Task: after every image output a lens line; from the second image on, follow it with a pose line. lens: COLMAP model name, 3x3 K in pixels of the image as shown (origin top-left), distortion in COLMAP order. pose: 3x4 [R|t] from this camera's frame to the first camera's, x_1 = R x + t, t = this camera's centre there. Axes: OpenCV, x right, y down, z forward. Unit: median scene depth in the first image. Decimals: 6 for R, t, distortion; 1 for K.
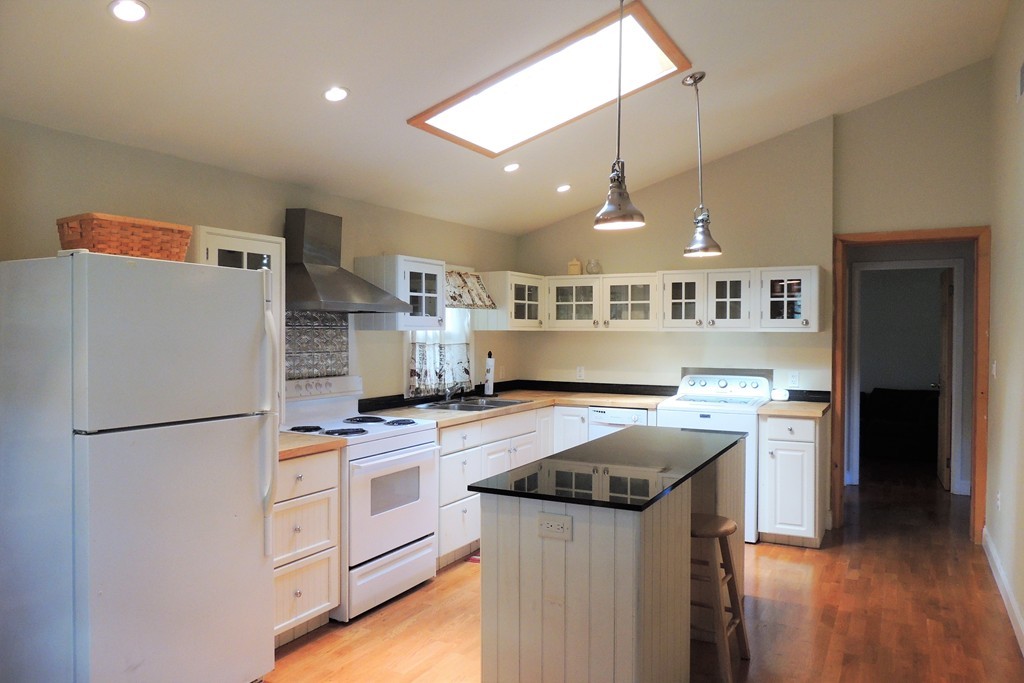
lens RADIAL K [[744.1, 0, 512.0], [0, 744.1, 341.5], [0, 0, 1]] dist [-0.018726, 0.000250]
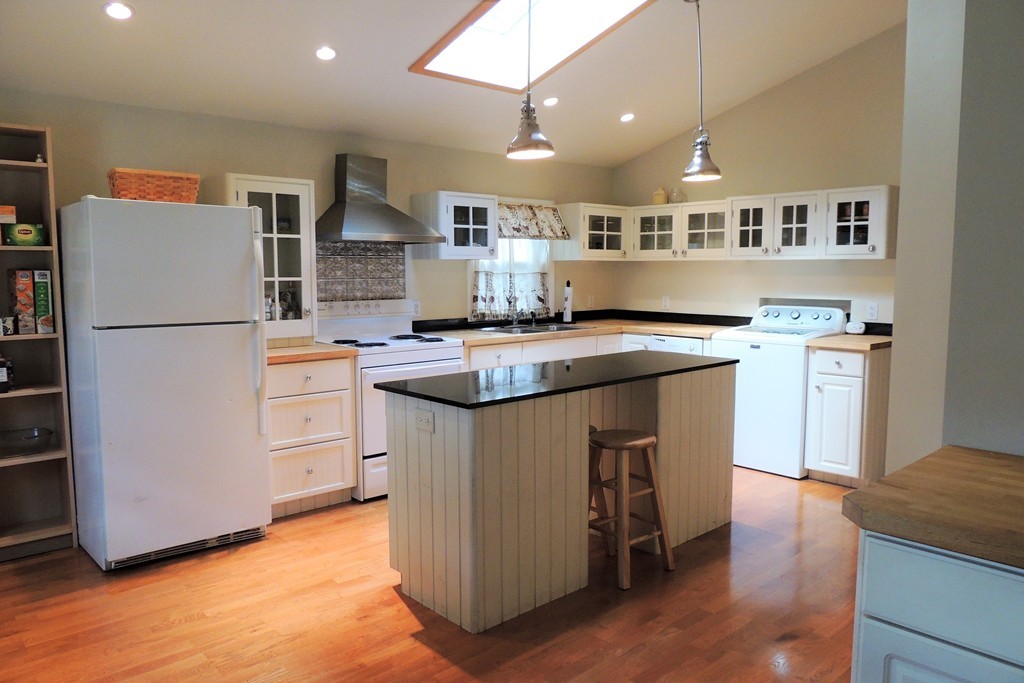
lens RADIAL K [[744.1, 0, 512.0], [0, 744.1, 341.5], [0, 0, 1]] dist [-0.018726, 0.000250]
pose [[0.938563, 0.029988, -0.343802, 0.293901], [-0.001965, 0.996666, 0.081570, 0.015041], [0.345102, -0.075883, 0.935493, -0.017479]]
